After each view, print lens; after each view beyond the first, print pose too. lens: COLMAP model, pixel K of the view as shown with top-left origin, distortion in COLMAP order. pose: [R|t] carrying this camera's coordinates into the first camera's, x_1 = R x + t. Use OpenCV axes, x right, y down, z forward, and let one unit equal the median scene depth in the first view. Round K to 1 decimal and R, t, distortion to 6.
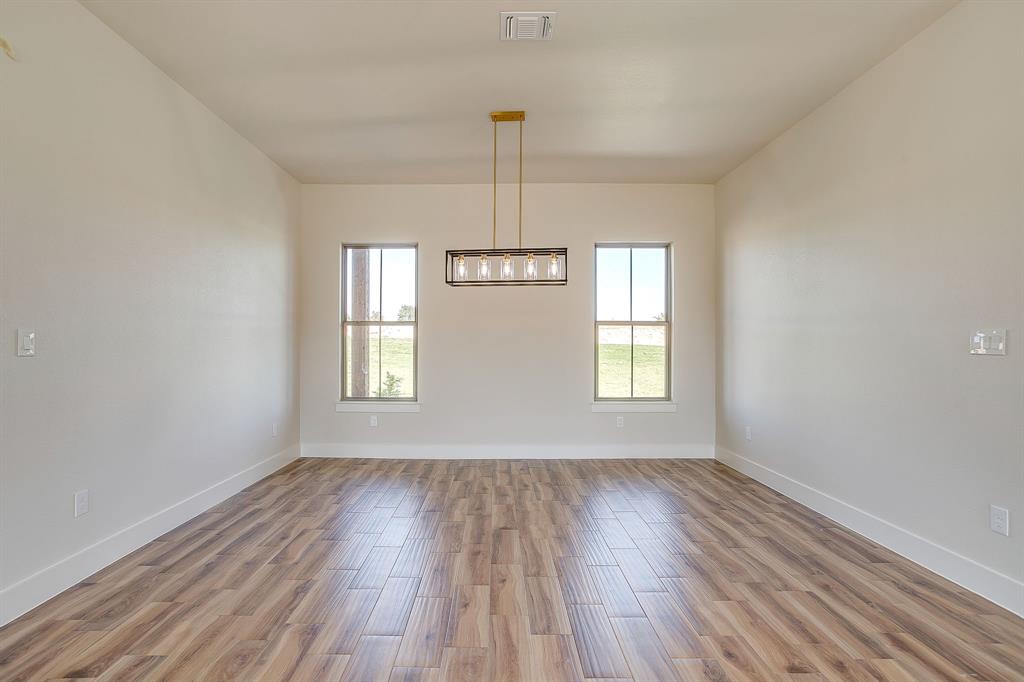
lens RADIAL K [[514.4, 0, 512.0], [0, 514.4, 341.0], [0, 0, 1]] dist [-0.003876, 0.000442]
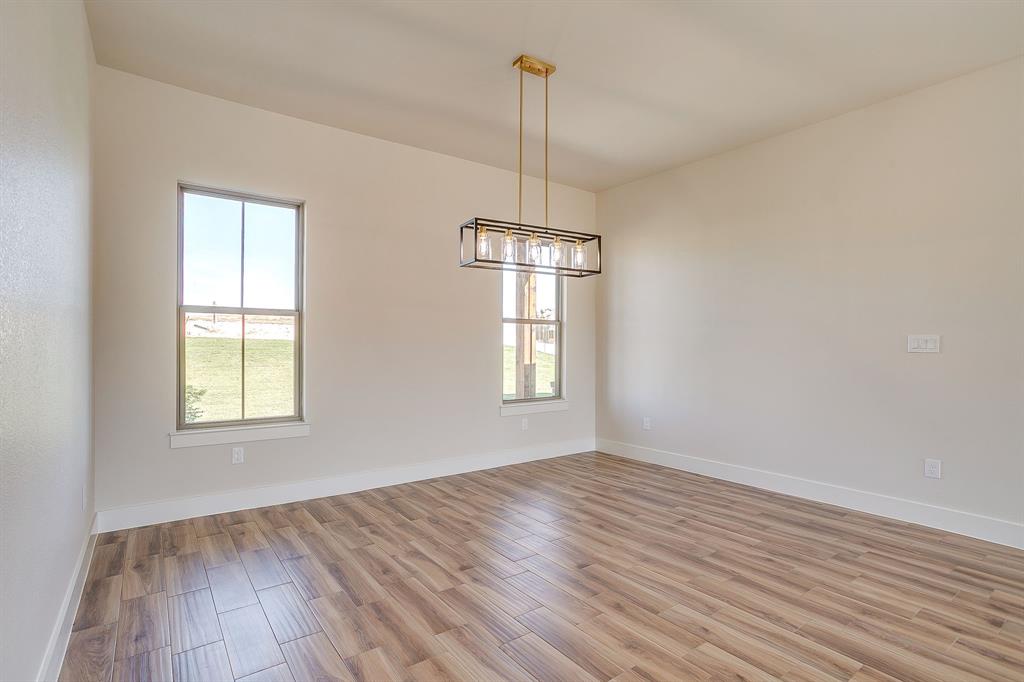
lens RADIAL K [[496.2, 0, 506.9], [0, 496.2, 344.2], [0, 0, 1]] dist [-0.040633, 0.021055]
pose [[0.812210, 0.002692, 0.583359, -0.550850], [-0.008285, 0.999942, 0.006921, 0.002862], [-0.583306, -0.010455, 0.812185, 0.413653]]
